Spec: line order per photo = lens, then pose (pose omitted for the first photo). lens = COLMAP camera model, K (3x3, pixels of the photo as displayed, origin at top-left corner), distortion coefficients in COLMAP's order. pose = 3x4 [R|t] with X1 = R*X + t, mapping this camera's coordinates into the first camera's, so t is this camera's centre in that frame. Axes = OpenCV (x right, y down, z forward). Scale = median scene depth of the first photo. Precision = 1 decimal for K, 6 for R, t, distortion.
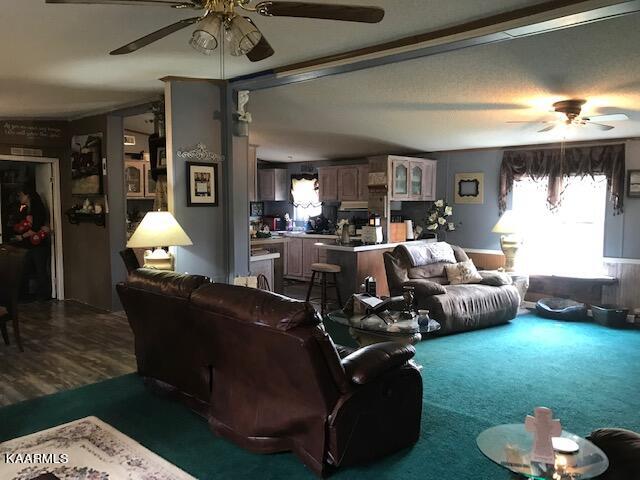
lens RADIAL K [[521.8, 0, 323.5], [0, 521.8, 235.9], [0, 0, 1]] dist [0.037436, -0.040433]
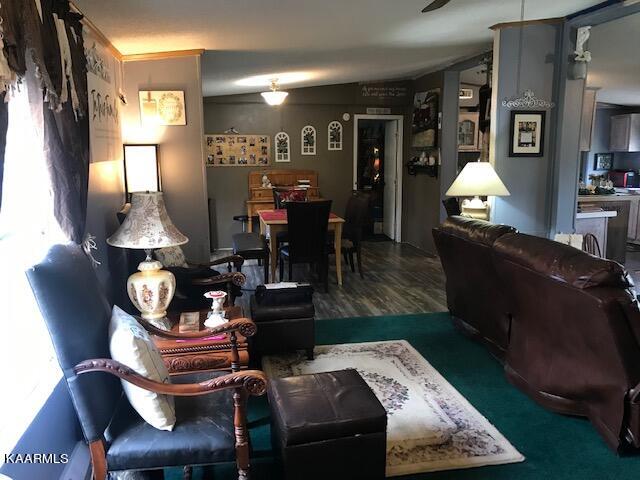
lens RADIAL K [[521.8, 0, 321.7], [0, 521.8, 235.9], [0, 0, 1]] dist [0.037436, -0.040433]
pose [[0.804074, 0.088407, -0.587919, 0.048377], [-0.037660, 0.994470, 0.098036, 0.007409], [0.593335, -0.056687, 0.802957, -0.010442]]
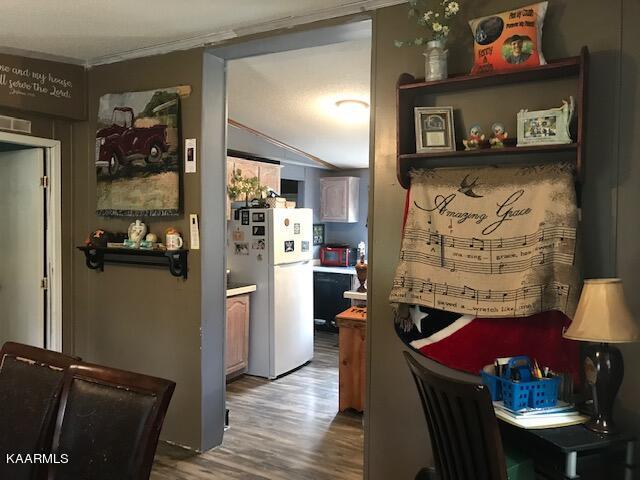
lens RADIAL K [[521.8, 0, 322.9], [0, 521.8, 238.9], [0, 0, 1]] dist [0.037436, -0.040433]
pose [[0.979901, 0.007988, 0.199325, -0.553475], [-0.002179, 0.999567, -0.029342, -0.056058], [-0.199473, 0.028318, 0.979494, 0.698979]]
